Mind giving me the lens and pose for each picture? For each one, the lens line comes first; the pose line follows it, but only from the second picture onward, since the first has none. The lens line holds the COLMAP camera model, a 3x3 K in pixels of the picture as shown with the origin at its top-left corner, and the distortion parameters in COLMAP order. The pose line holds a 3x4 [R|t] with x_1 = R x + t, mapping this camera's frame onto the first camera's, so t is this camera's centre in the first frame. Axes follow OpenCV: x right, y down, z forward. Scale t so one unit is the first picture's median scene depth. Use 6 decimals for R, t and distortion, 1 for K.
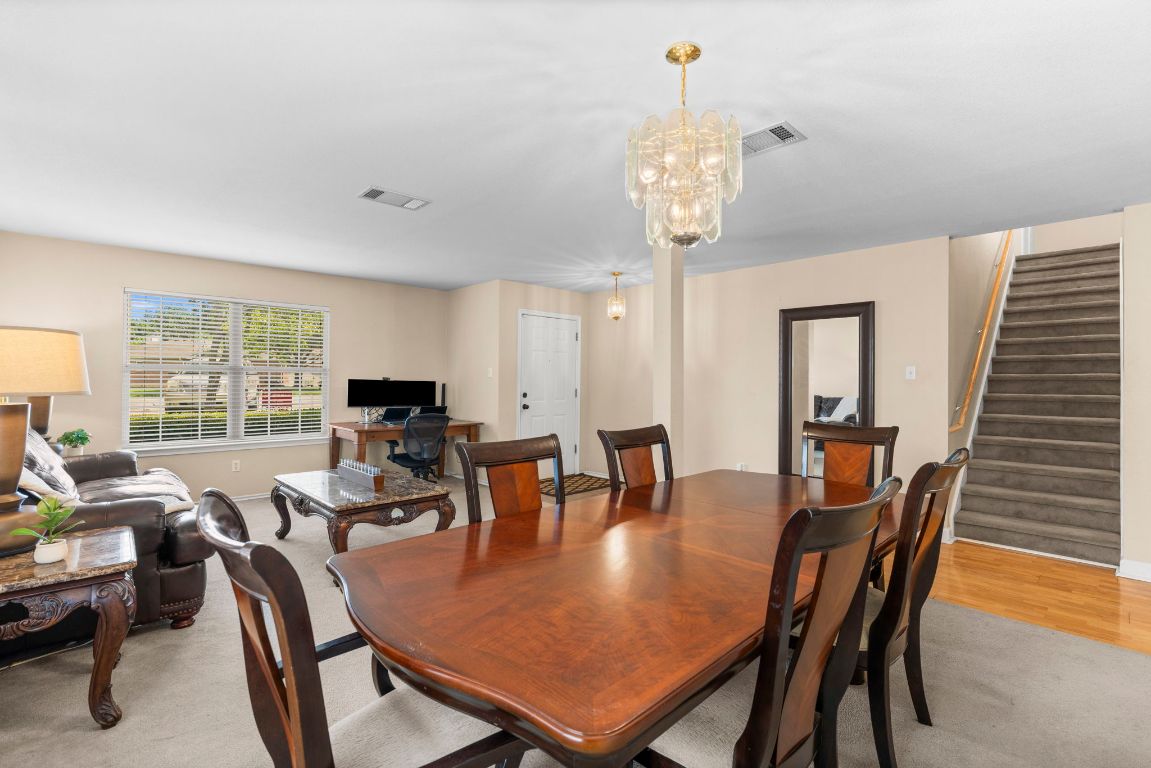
lens RADIAL K [[525.3, 0, 575.5], [0, 525.3, 384.0], [0, 0, 1]] dist [-0.001445, -0.000138]
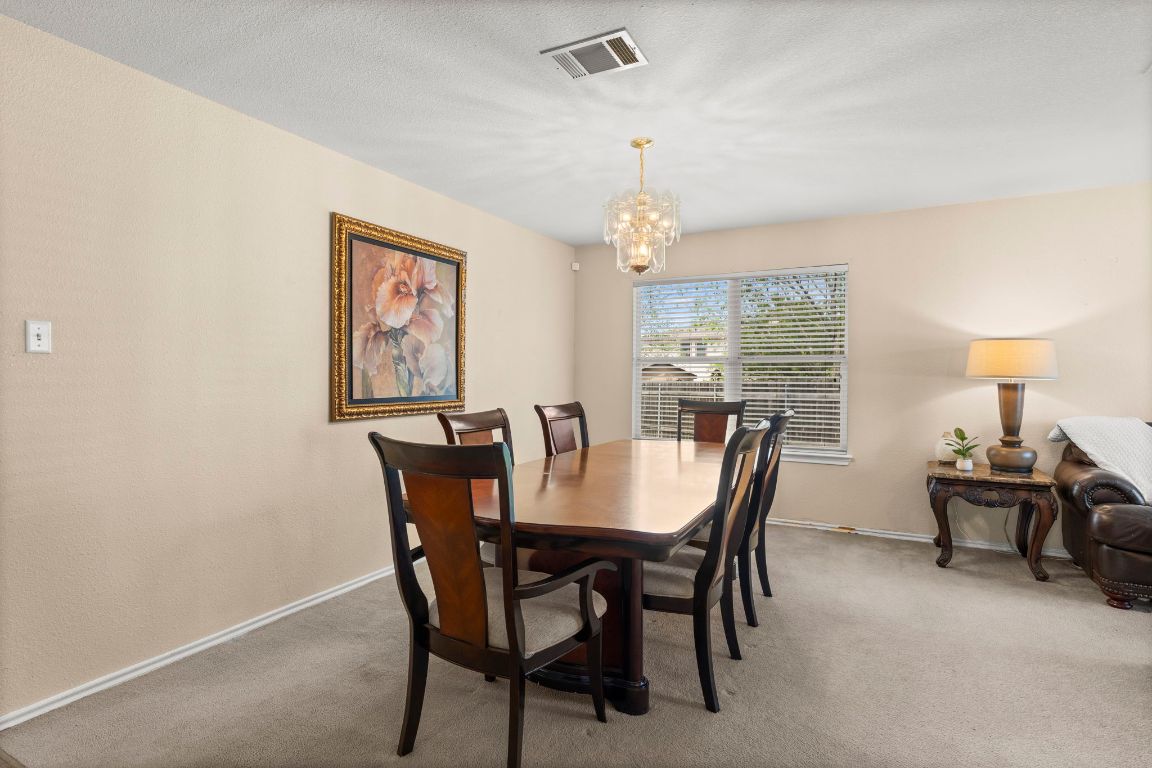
lens RADIAL K [[571.2, 0, 576.0], [0, 571.2, 384.0], [0, 0, 1]] dist [-0.002325, 0.000011]
pose [[-0.945420, 0.004621, -0.325820, 0.290135], [-0.006145, 0.999469, 0.032005, -0.003065], [0.325795, 0.032261, -0.944890, 0.797728]]
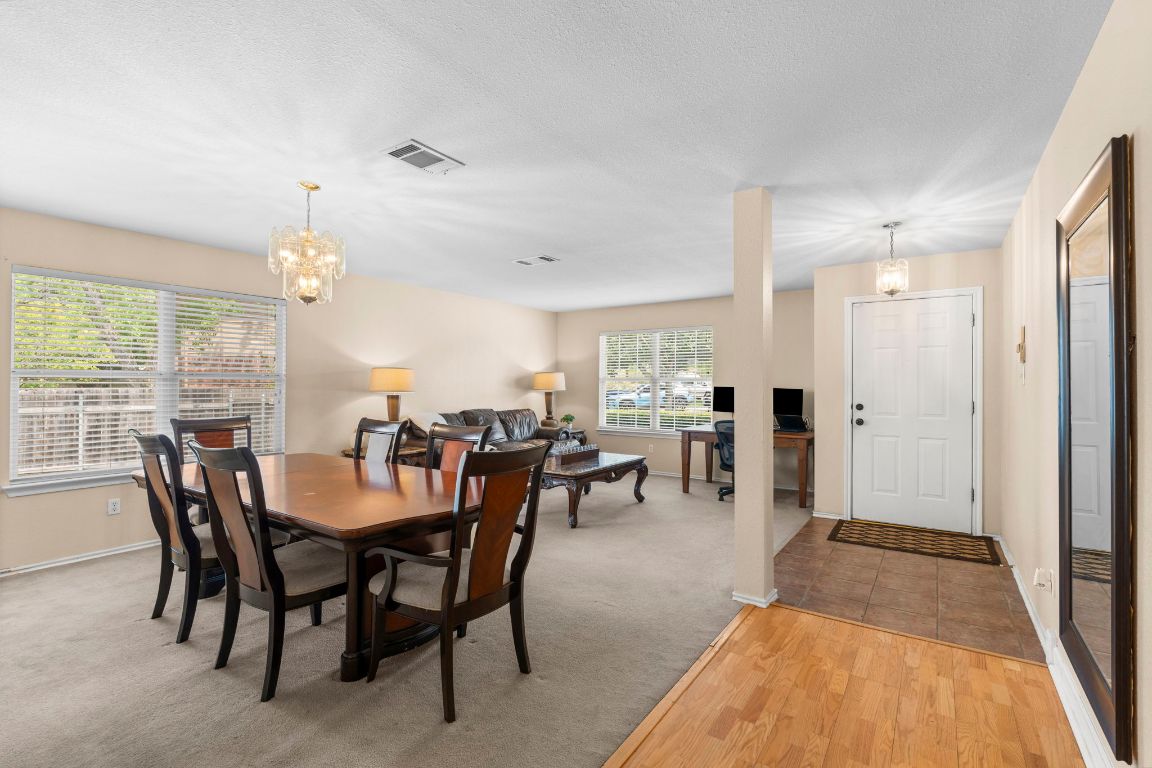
lens RADIAL K [[525.8, 0, 576.0], [0, 525.8, 384.0], [0, 0, 1]] dist [-0.001445, -0.000138]
pose [[0.202293, -0.006695, -0.979302, 0.641385], [-0.010845, 0.999900, -0.009076, -0.001046], [0.979265, 0.012456, 0.202200, 0.483936]]
